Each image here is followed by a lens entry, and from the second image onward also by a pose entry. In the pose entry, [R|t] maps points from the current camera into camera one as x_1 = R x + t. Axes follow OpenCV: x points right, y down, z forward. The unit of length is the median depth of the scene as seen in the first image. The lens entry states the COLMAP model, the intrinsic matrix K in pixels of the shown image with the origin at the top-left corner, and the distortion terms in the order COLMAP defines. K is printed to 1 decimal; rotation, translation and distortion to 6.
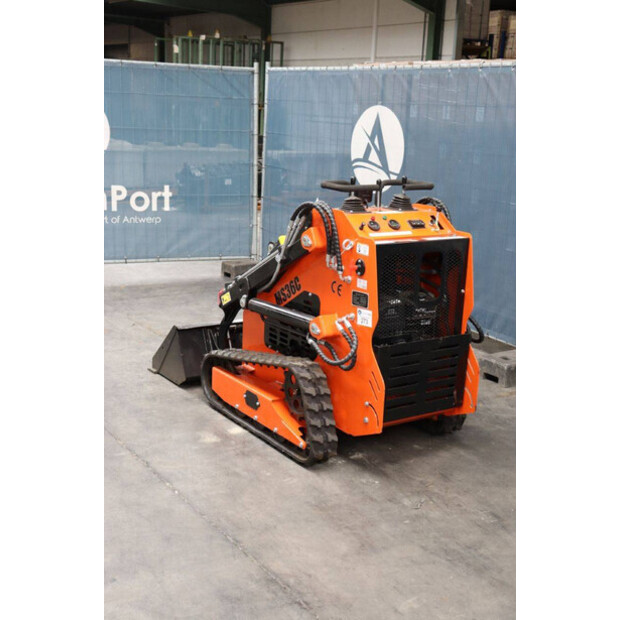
lens RADIAL K [[861.5, 0, 289.4], [0, 861.5, 300.7], [0, 0, 1]] dist [0.051515, 0.000000]
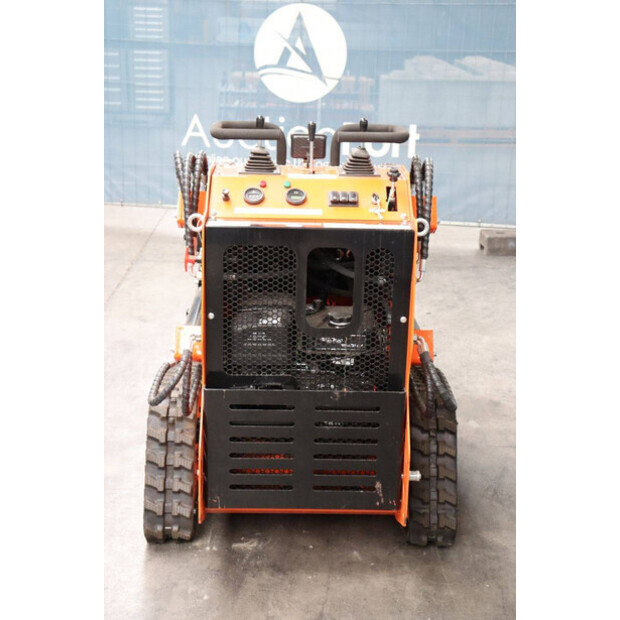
lens RADIAL K [[964.0, 0, 306.3], [0, 964.0, 313.1], [0, 0, 1]] dist [0.115682, 0.000000]
pose [[0.844204, 0.135604, -0.518586, 0.480192], [-0.104192, 0.990531, 0.089398, -0.066481], [0.525798, -0.021437, 0.850339, 0.405629]]
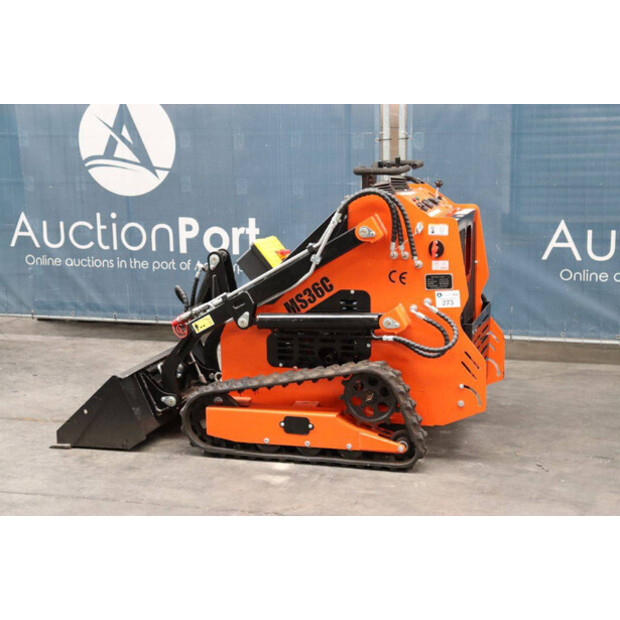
lens RADIAL K [[1161.8, 0, 300.6], [0, 1161.8, 297.3], [0, 0, 1]] dist [0.267580, 0.000000]
pose [[0.770329, -0.163114, 0.616431, -0.791470], [0.189249, 0.981654, 0.023258, -0.041186], [-0.608915, 0.098742, 0.787065, 0.057751]]
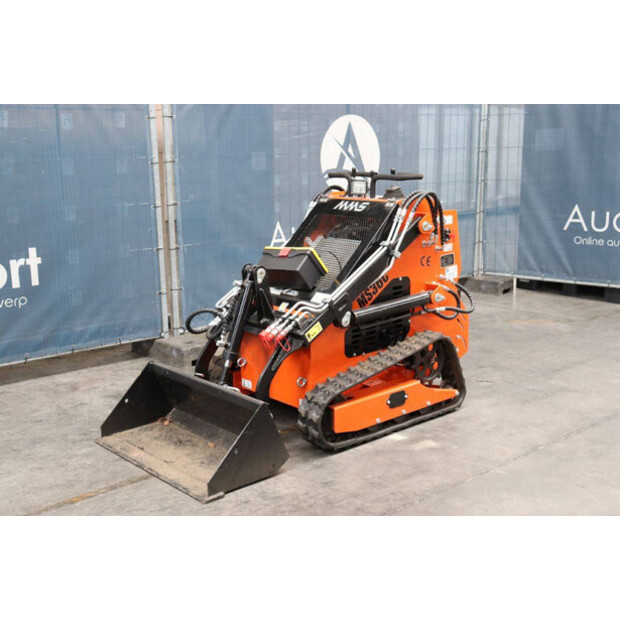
lens RADIAL K [[818.9, 0, 316.3], [0, 818.9, 305.6], [0, 0, 1]] dist [0.046522, 0.000000]
pose [[-0.146270, -0.236411, 0.960581, -0.980680], [0.227640, 0.936921, 0.265252, -0.279356], [-0.962697, 0.257465, -0.083227, 1.209639]]
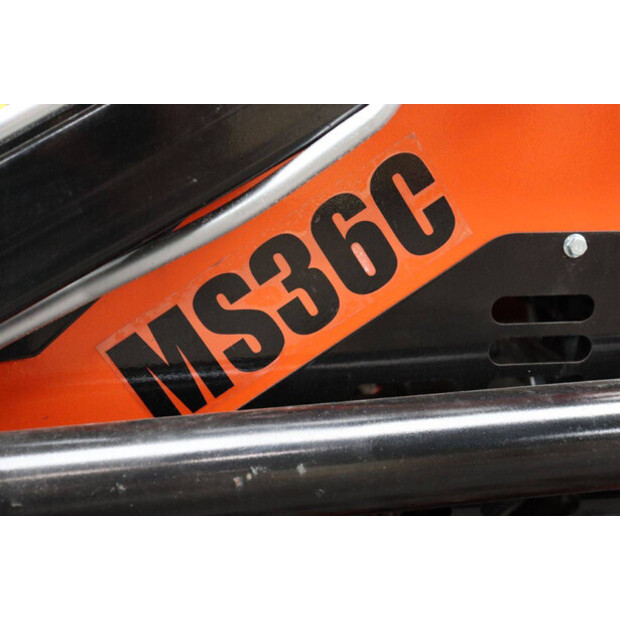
lens RADIAL K [[964.0, 0, 311.6], [0, 964.0, 308.6], [0, 0, 1]] dist [0.115682, 0.000000]
pose [[0.378799, -0.237251, 0.894552, -0.143117], [0.202054, 0.964466, 0.170233, -0.034011], [-0.903153, 0.116264, 0.413276, 0.982440]]
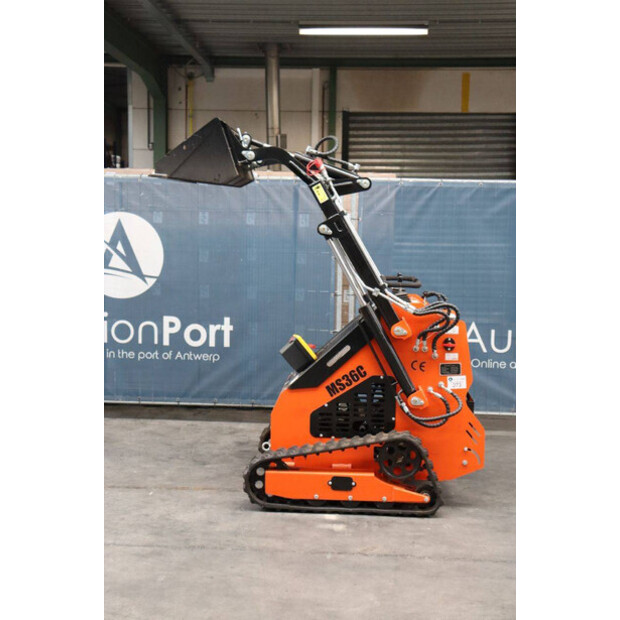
lens RADIAL K [[964.0, 0, 299.7], [0, 964.0, 295.9], [0, 0, 1]] dist [0.115682, 0.000000]
pose [[0.600476, -0.098773, 0.793519, -1.097438], [0.183674, 0.982846, -0.016651, -0.116854], [-0.778262, 0.155747, 0.608318, 0.264260]]
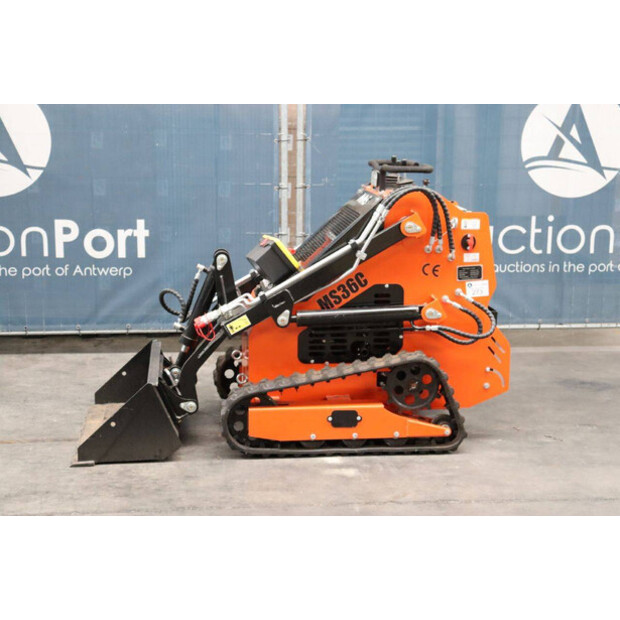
lens RADIAL K [[1161.8, 0, 309.2], [0, 1161.8, 303.4], [0, 0, 1]] dist [0.267580, 0.000000]
pose [[0.449452, -0.189404, 0.872994, -1.151262], [0.205955, 0.972907, 0.105047, -0.142431], [-0.869239, 0.132584, 0.476283, 0.468567]]
